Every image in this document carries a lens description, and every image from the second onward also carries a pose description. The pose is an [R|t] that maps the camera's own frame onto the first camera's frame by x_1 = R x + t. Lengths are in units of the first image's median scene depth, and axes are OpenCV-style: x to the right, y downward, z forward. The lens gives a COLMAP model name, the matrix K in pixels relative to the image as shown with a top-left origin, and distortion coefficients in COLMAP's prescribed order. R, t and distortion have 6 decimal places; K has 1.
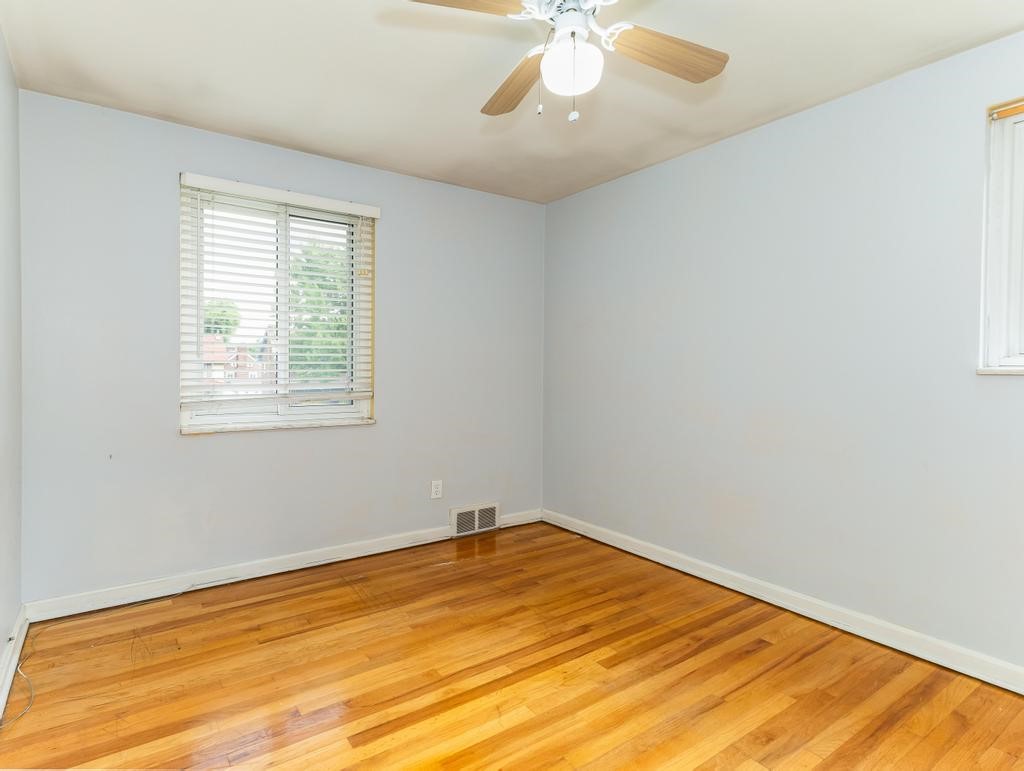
lens RADIAL K [[519.9, 0, 512.0], [0, 519.9, 385.5], [0, 0, 1]] dist [0.003052, 0.000647]
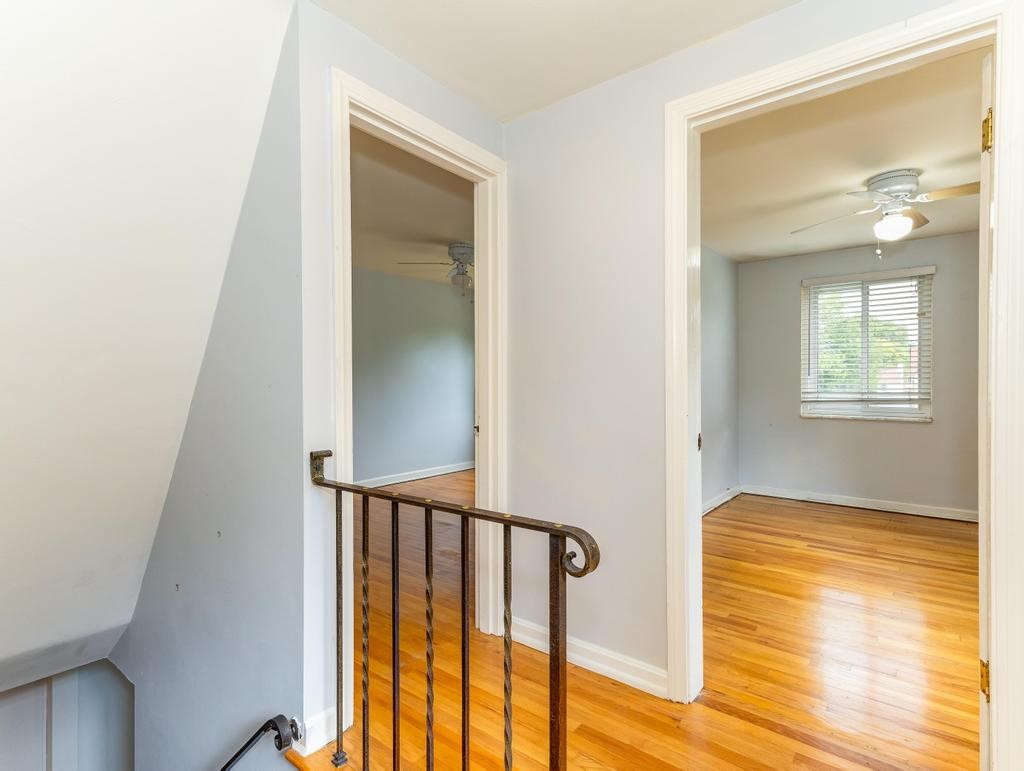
lens RADIAL K [[519.9, 0, 512.0], [0, 519.9, 385.5], [0, 0, 1]] dist [0.003052, 0.000647]
pose [[0.250845, -0.004856, -0.968015, 1.056207], [-0.018034, 0.999790, -0.009688, 0.013781], [0.967859, 0.019888, 0.250705, -0.568782]]
